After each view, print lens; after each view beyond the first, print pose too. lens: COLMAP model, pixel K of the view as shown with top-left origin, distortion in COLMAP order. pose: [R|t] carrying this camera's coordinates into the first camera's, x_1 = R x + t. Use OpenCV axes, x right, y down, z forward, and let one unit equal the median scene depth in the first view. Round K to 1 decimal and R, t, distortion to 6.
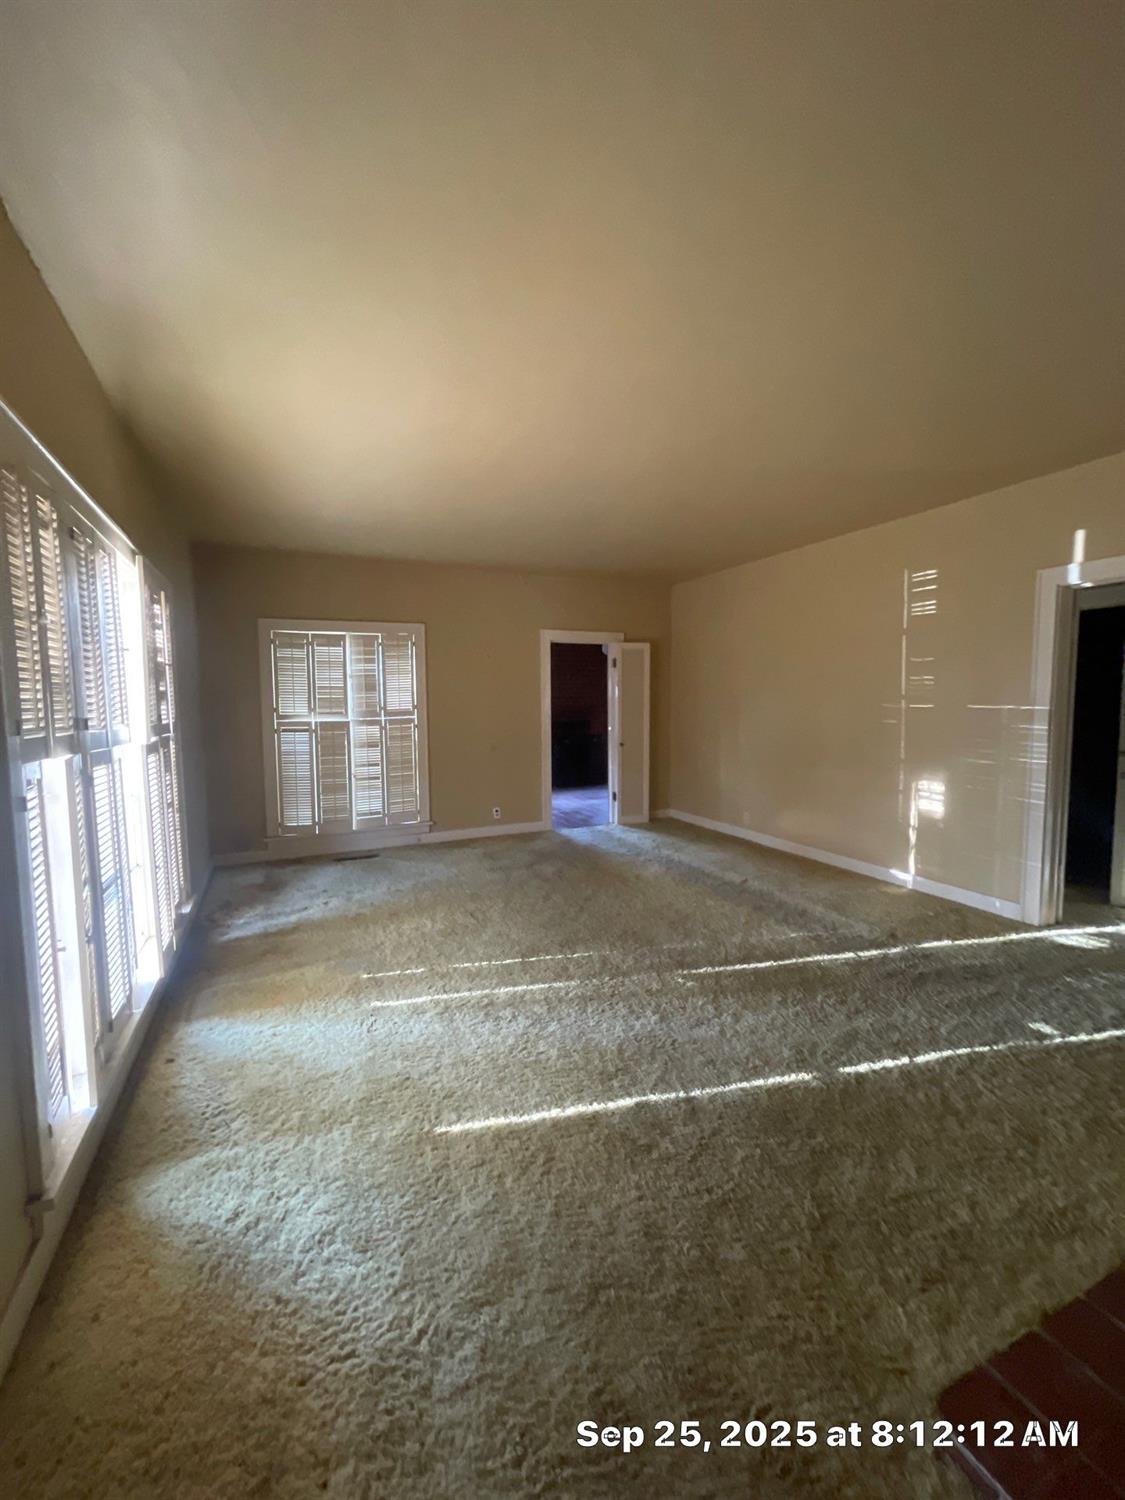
lens RADIAL K [[604.9, 0, 553.7], [0, 604.9, 745.5], [0, 0, 1]] dist [-0.005546, 0.000687]
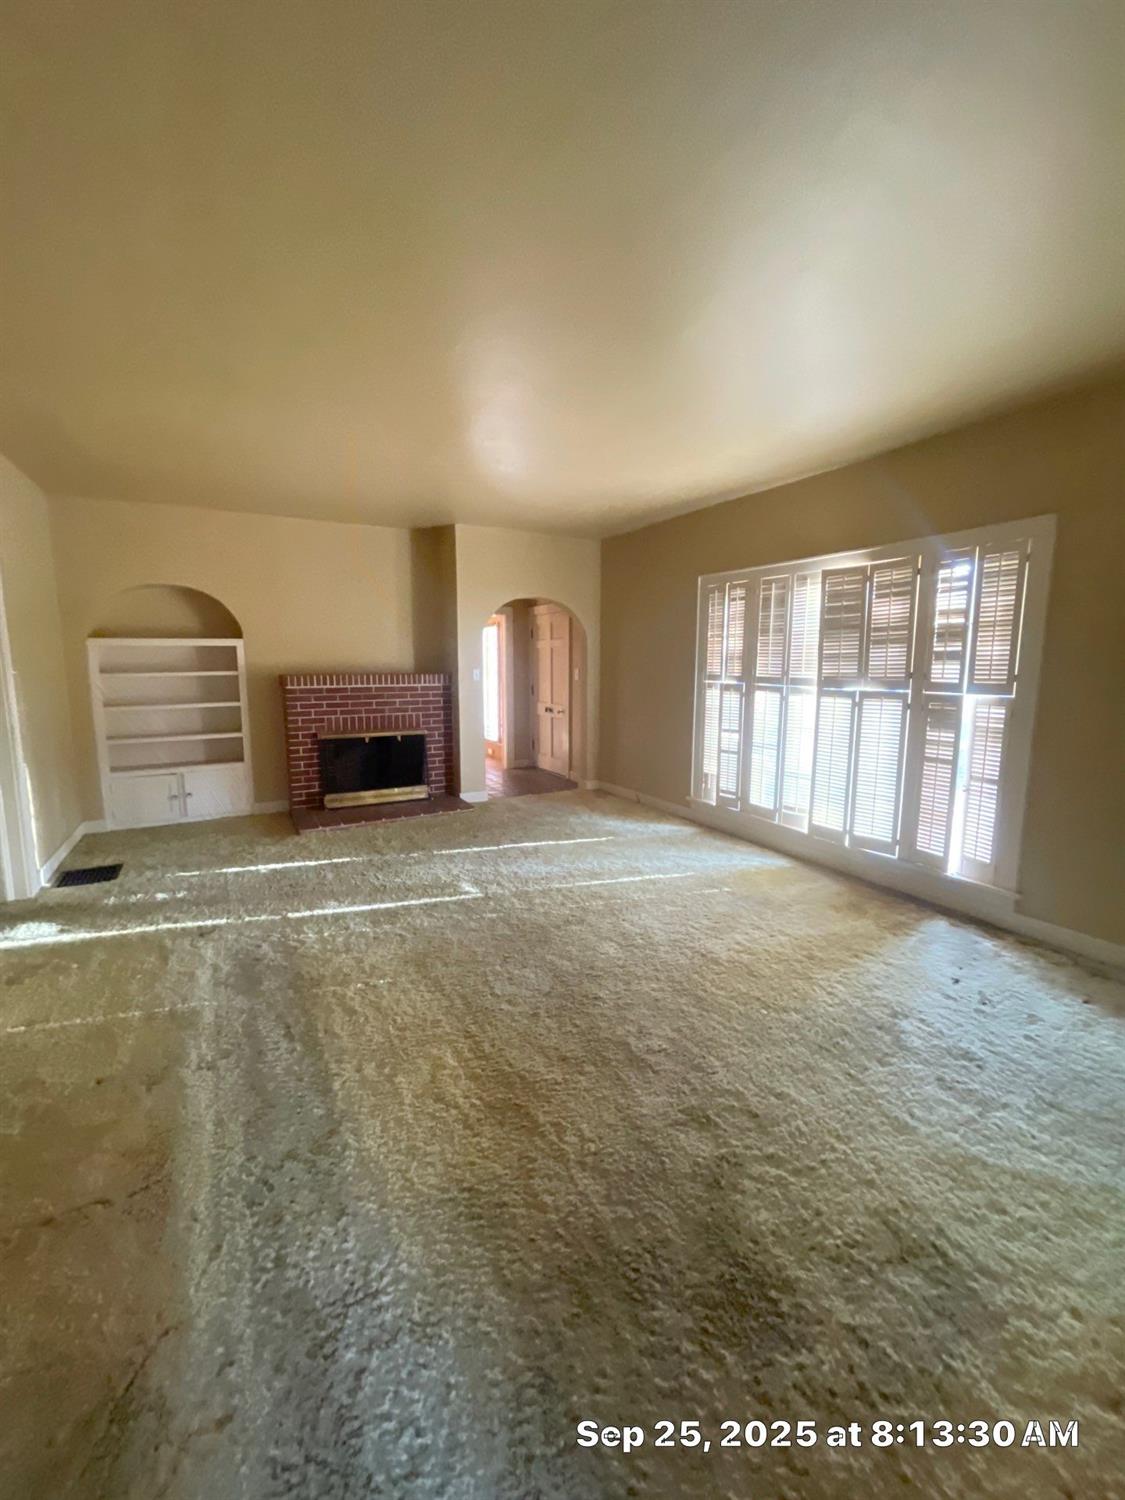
lens RADIAL K [[604.9, 0, 553.7], [0, 604.9, 745.5], [0, 0, 1]] dist [-0.005546, 0.000687]
pose [[-0.996531, 0.022953, -0.079994, 0.136617], [0.005529, 0.977350, 0.211557, -0.175522], [0.083038, 0.210381, -0.974086, 2.233774]]
